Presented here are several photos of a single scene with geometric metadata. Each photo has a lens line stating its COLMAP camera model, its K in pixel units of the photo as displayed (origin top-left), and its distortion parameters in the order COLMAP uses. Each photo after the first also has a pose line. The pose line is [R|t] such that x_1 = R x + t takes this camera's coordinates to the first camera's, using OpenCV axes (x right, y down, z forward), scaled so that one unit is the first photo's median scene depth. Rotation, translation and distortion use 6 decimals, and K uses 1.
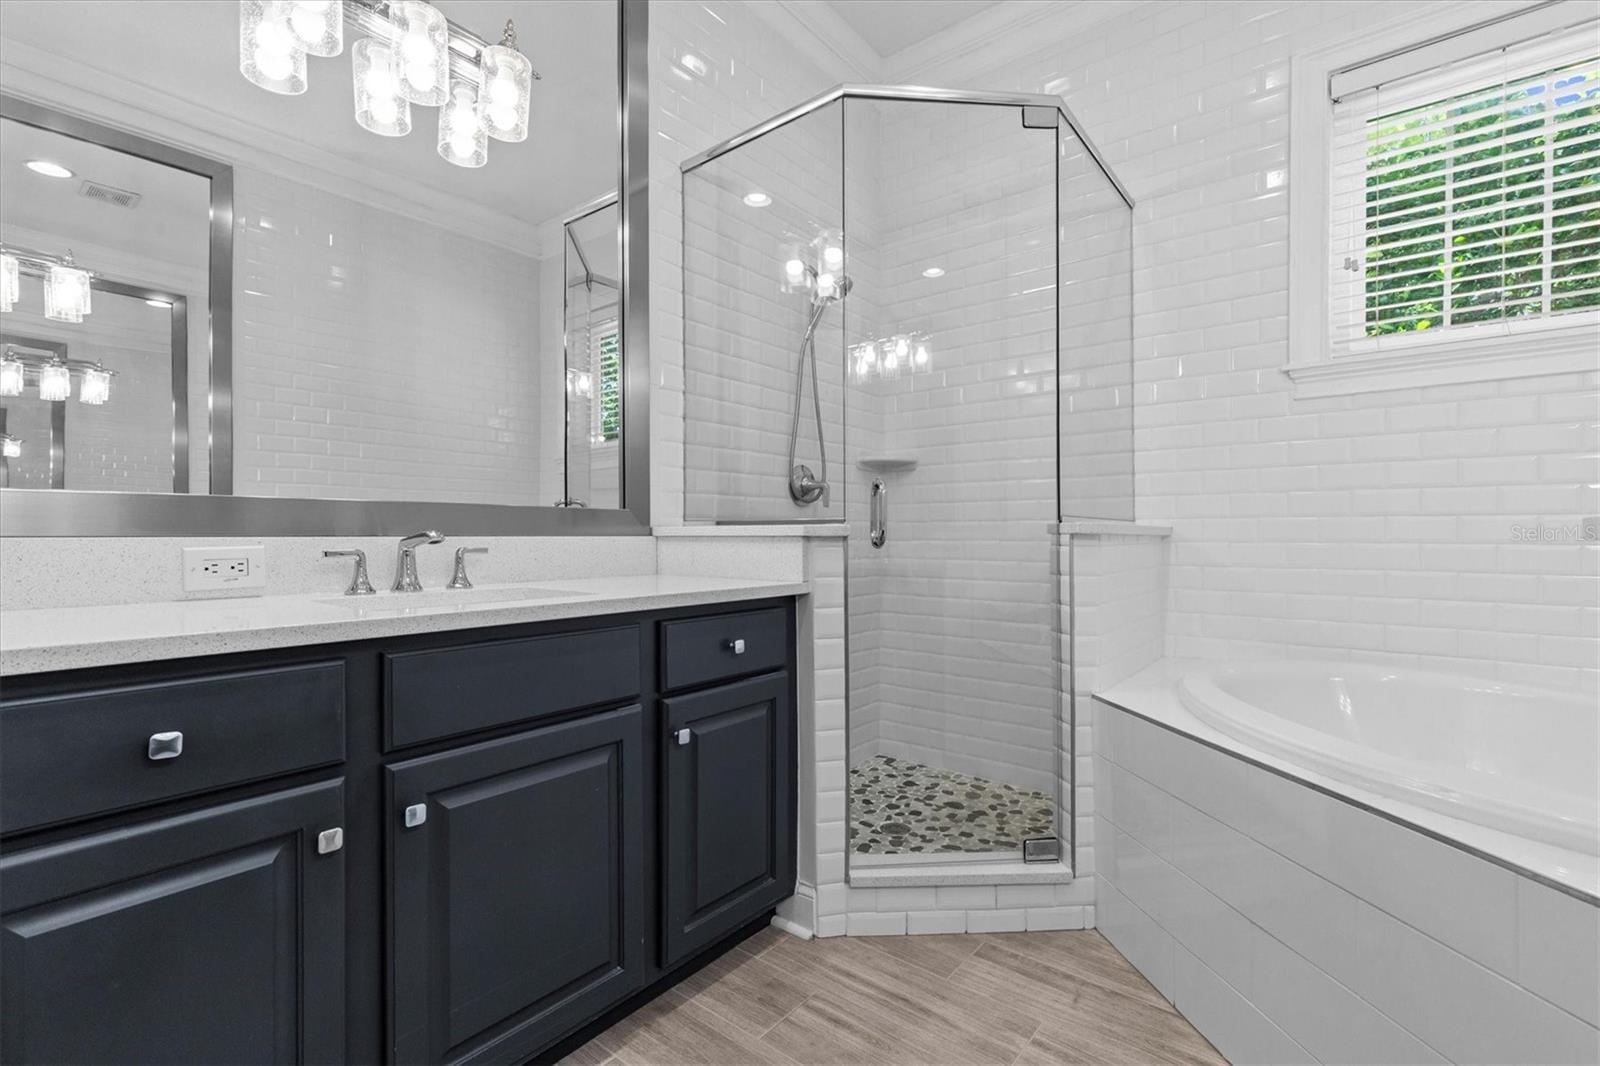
lens RADIAL K [[717.8, 0, 792.5], [0, 717.8, 535.9], [0, 0, 1]] dist [0.004446, 0.000398]
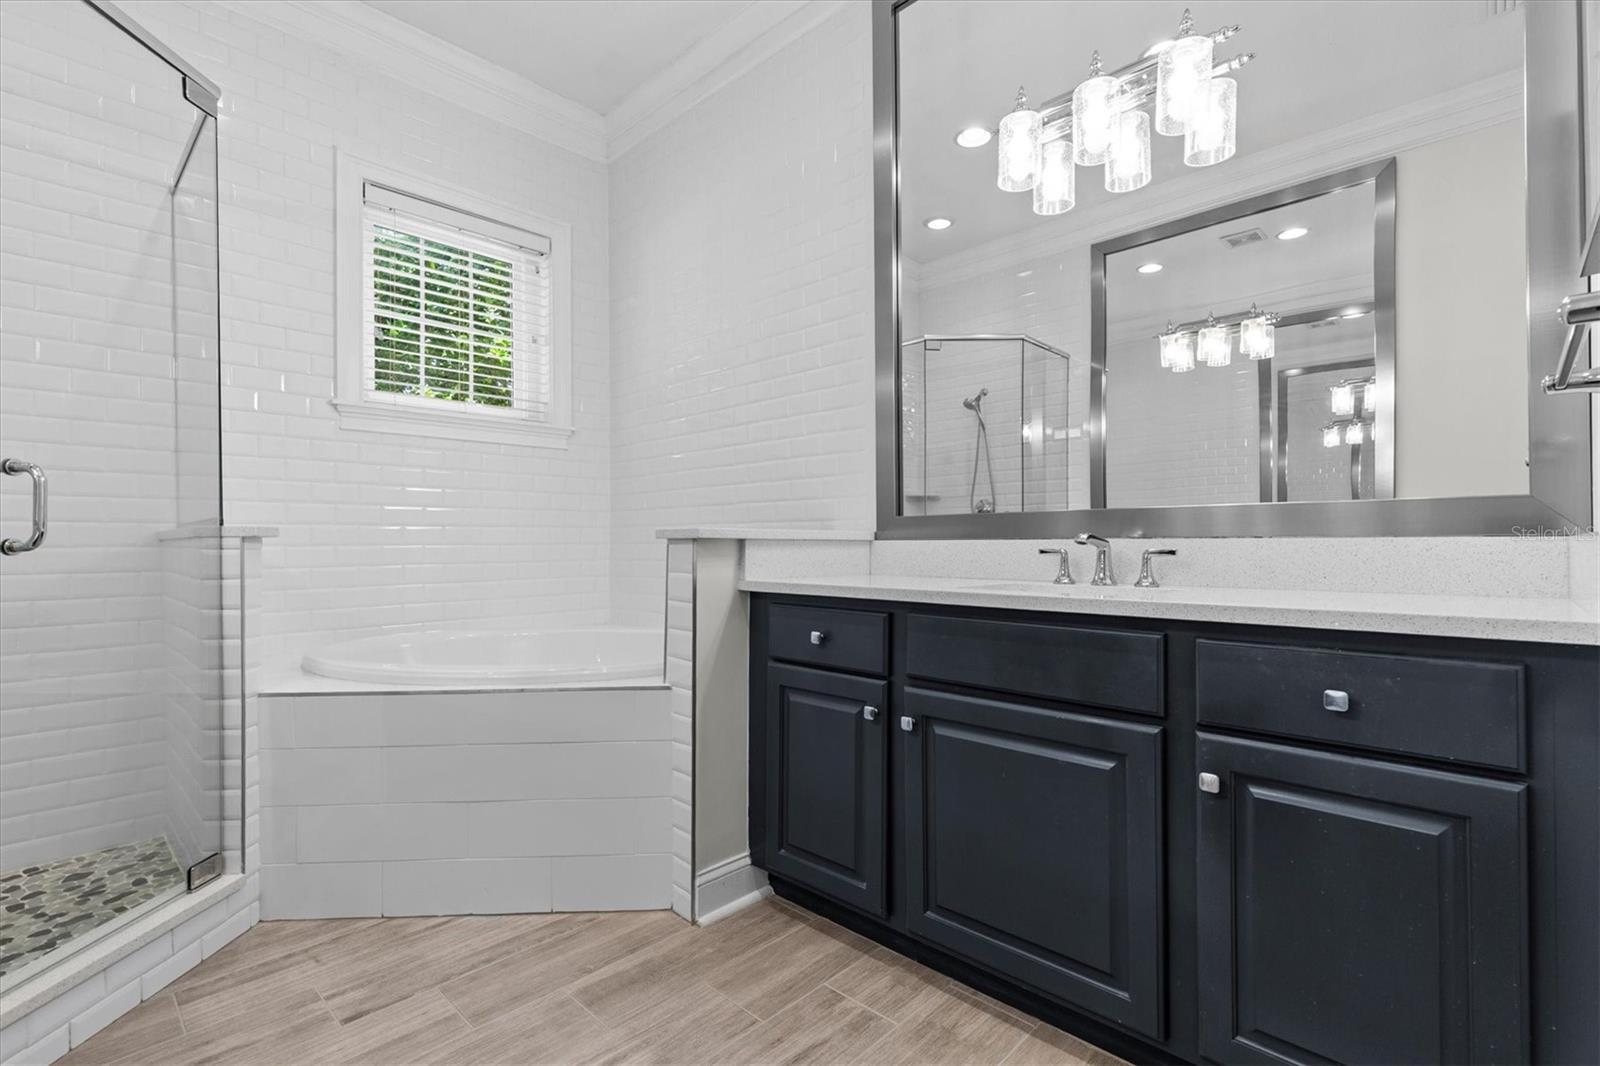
lens RADIAL K [[717.8, 0, 792.5], [0, 717.8, 535.9], [0, 0, 1]] dist [0.004446, 0.000398]
pose [[0.102856, 0.008992, 0.994656, -0.528953], [0.004750, 0.999943, -0.009531, 0.008917], [-0.994685, 0.005705, 0.102808, 0.135500]]
